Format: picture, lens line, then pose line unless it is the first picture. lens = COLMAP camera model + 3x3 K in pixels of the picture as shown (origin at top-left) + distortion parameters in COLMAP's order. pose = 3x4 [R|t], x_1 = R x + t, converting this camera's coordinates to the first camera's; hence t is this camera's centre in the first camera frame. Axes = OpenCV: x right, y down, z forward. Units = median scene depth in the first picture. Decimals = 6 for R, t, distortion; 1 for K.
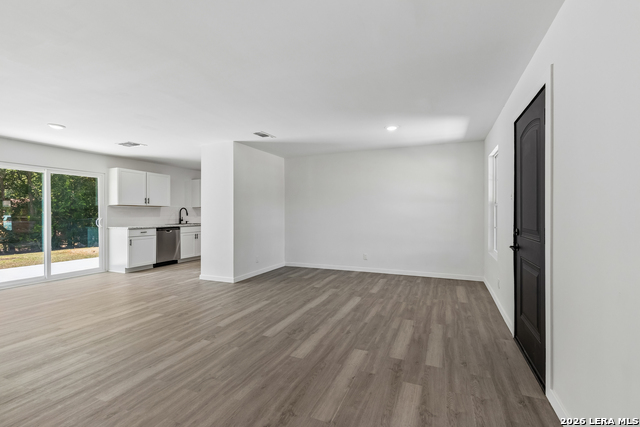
lens RADIAL K [[290.3, 0, 324.3], [0, 290.3, 215.0], [0, 0, 1]] dist [0.003613, 0.000282]
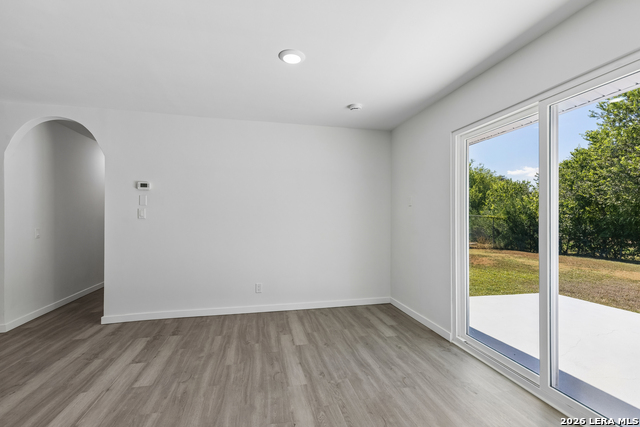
lens RADIAL K [[290.3, 0, 324.3], [0, 290.3, 215.0], [0, 0, 1]] dist [0.003613, 0.000282]
pose [[-0.810227, -0.001150, -0.586116, -0.905269], [-0.000344, 0.999999, -0.001487, -0.011997], [0.586117, -0.001004, -0.810226, 2.047301]]
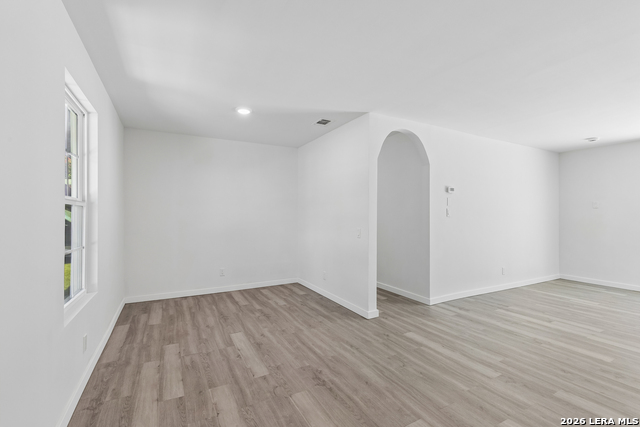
lens RADIAL K [[286.5, 0, 323.4], [0, 286.5, 217.4], [0, 0, 1]] dist [0.002792, 0.000906]
pose [[-0.624432, 0.006681, -0.781051, 0.484979], [-0.002617, 0.999940, 0.010646, -0.010204], [0.781075, 0.008692, -0.624377, 1.061329]]
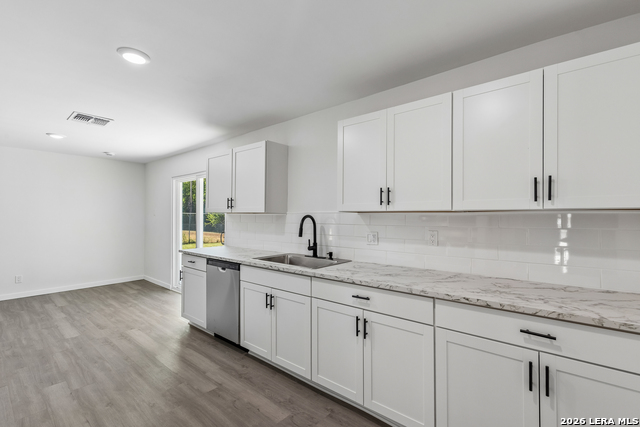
lens RADIAL K [[290.3, 0, 324.3], [0, 290.3, 215.0], [0, 0, 1]] dist [0.003613, 0.000282]
pose [[-0.296577, 0.000647, -0.955009, -0.368992], [-0.006730, 0.999974, 0.002767, -0.068451], [0.954985, 0.007248, -0.296564, 2.957688]]
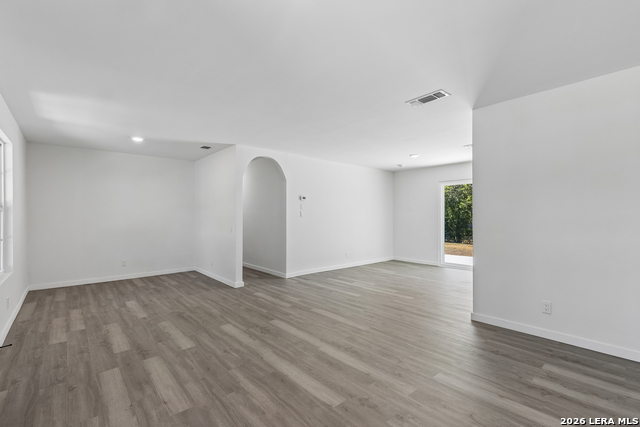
lens RADIAL K [[286.5, 0, 323.4], [0, 286.5, 217.4], [0, 0, 1]] dist [0.002792, 0.000906]
pose [[-0.429716, 0.009342, -0.902916, 0.757901], [-0.002219, 0.999933, 0.011401, -0.020044], [0.902961, 0.006903, -0.429666, 1.669518]]
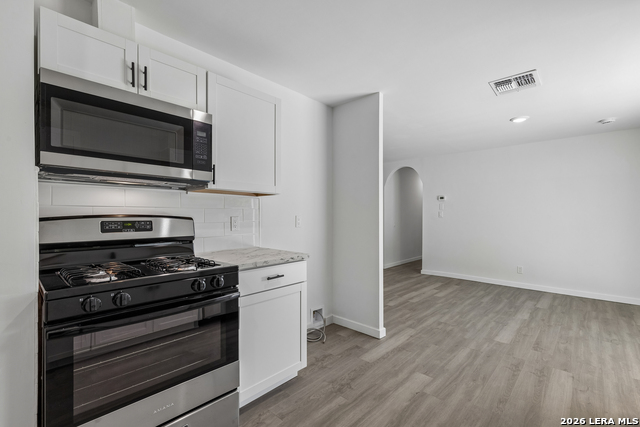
lens RADIAL K [[286.5, 0, 323.4], [0, 286.5, 217.4], [0, 0, 1]] dist [0.002792, 0.000906]
pose [[-0.937460, -0.000056, 0.348093, -0.926406], [0.003139, 0.999958, 0.008617, -0.018331], [-0.348079, 0.009171, -0.937420, 2.815270]]
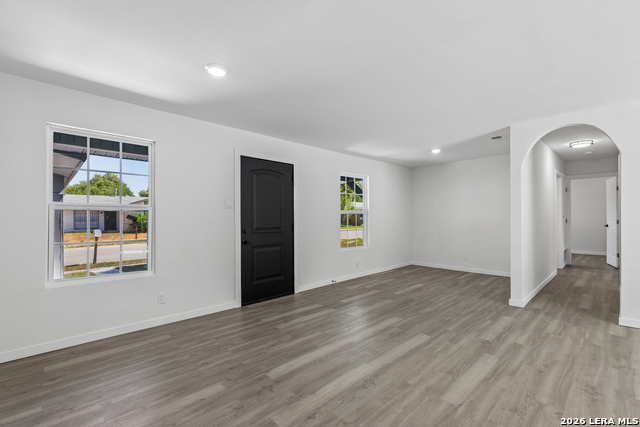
lens RADIAL K [[286.5, 0, 323.4], [0, 286.5, 217.4], [0, 0, 1]] dist [0.002792, 0.000906]
pose [[-0.920895, 0.008850, 0.389711, -0.261180], [0.011656, 0.999920, 0.004838, -0.014995], [-0.389637, 0.008997, -0.920924, 2.061931]]
